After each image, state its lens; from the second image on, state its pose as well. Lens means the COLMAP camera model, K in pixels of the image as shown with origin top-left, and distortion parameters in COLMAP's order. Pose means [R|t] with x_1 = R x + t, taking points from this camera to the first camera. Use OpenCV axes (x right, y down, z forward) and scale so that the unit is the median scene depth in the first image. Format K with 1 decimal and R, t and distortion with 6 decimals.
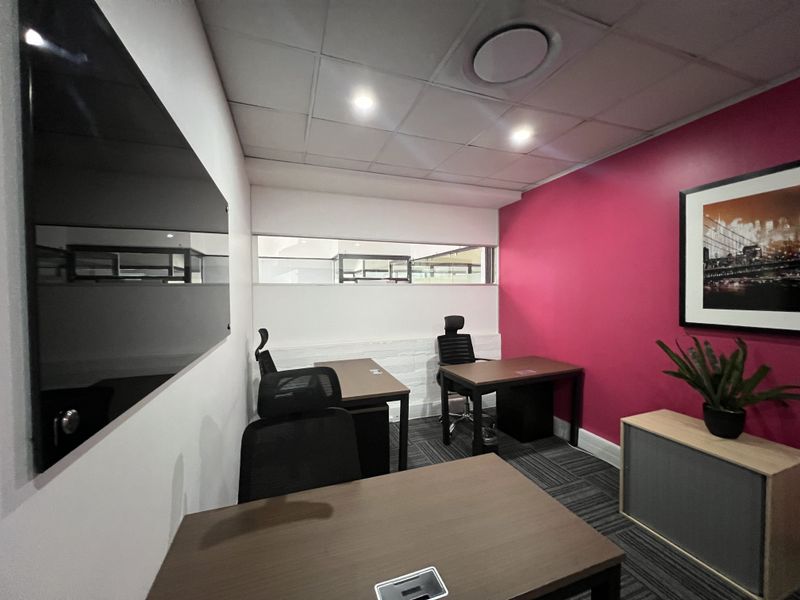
lens RADIAL K [[319.7, 0, 400.2], [0, 319.7, 299.9], [0, 0, 1]] dist [0.001201, 0.000009]
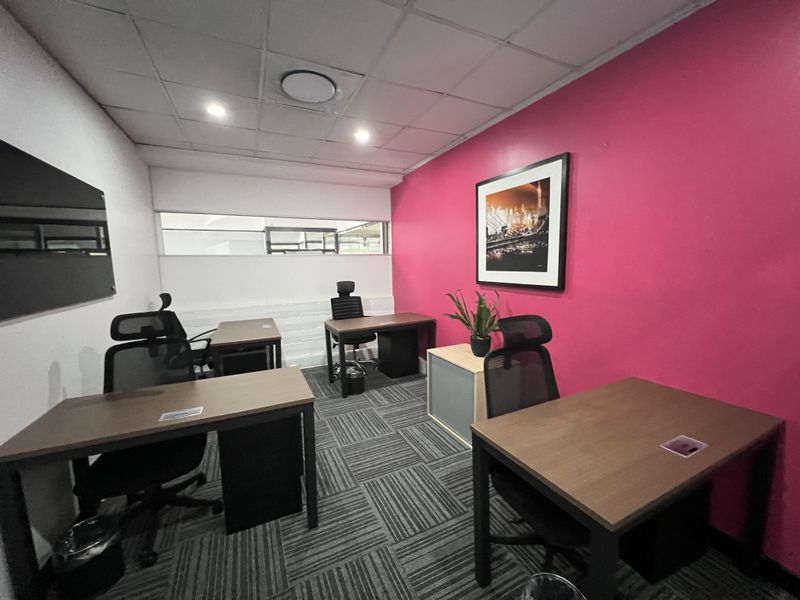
lens RADIAL K [[319.7, 0, 399.2], [0, 319.7, 299.1], [0, 0, 1]] dist [0.001201, 0.000009]
pose [[0.995045, -0.020977, 0.097183, 0.293793], [0.012284, 0.995938, 0.089204, 0.014520], [-0.098659, -0.087569, 0.991261, -0.247164]]
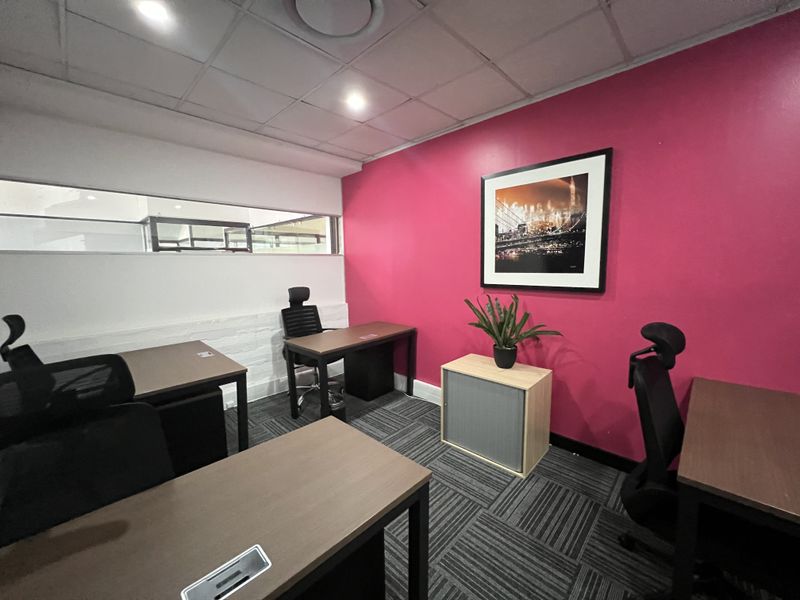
lens RADIAL K [[319.7, 0, 399.2], [0, 319.7, 299.3], [0, 0, 1]] dist [0.001201, 0.000009]
pose [[0.901523, -0.055238, 0.429190, 0.031352], [0.019456, 0.995990, 0.087321, 0.009876], [-0.432293, -0.070371, 0.898983, 0.004907]]
